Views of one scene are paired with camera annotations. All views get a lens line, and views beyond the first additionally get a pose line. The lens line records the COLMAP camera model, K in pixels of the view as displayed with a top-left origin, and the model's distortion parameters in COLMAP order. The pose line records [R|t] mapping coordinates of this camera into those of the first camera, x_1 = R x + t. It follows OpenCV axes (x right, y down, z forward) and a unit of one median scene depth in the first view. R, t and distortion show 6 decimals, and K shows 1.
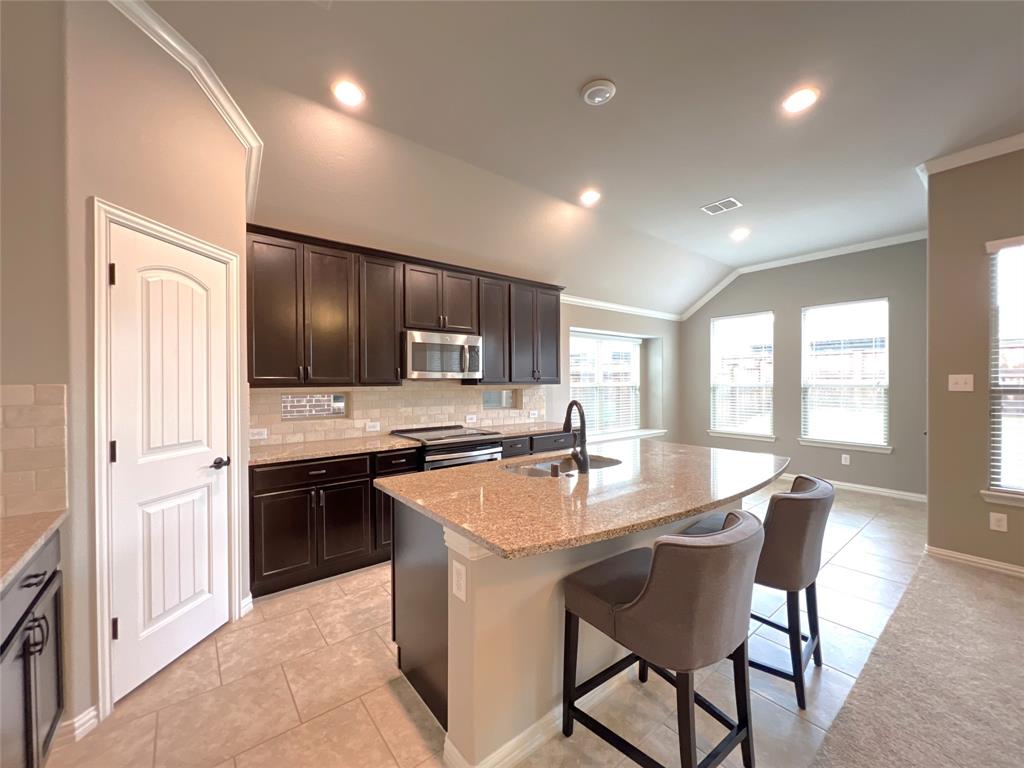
lens RADIAL K [[409.9, 0, 512.0], [0, 409.9, 384.0], [0, 0, 1]] dist [-0.001038, 0.000058]
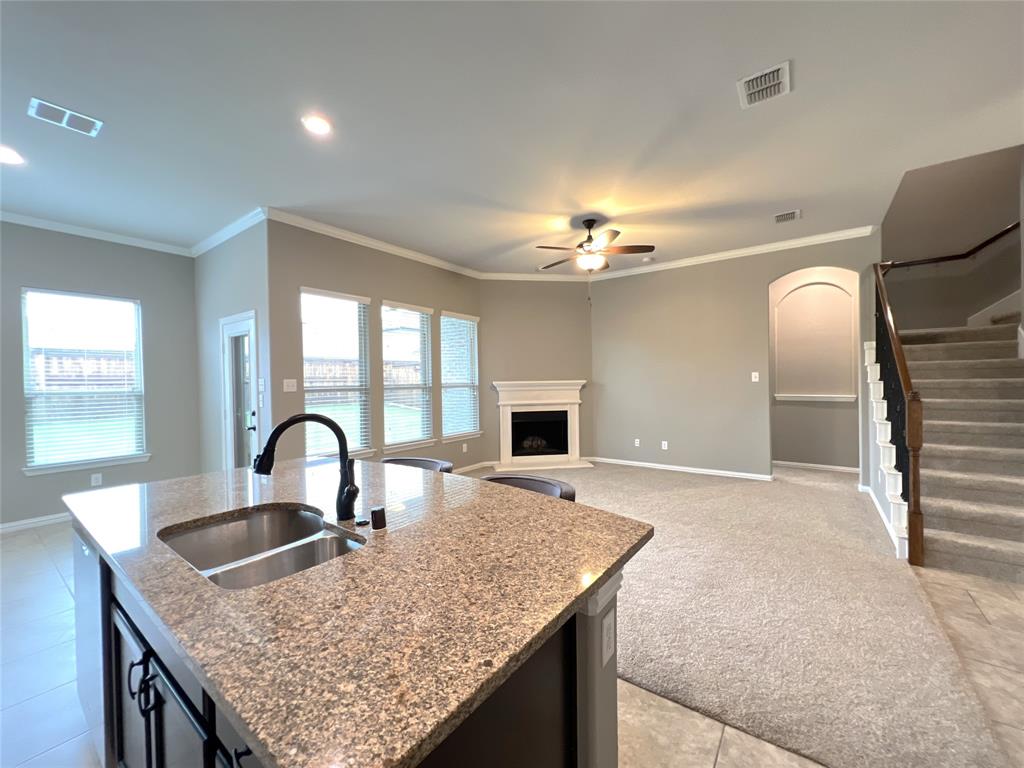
lens RADIAL K [[407.1, 0, 514.5], [0, 407.1, 384.5], [0, 0, 1]] dist [0.001810, 0.000174]
pose [[-0.257443, -0.003289, 0.966288, -0.388169], [0.022188, 0.999710, 0.009314, -0.002272], [-0.966039, 0.023838, -0.257296, 0.640328]]
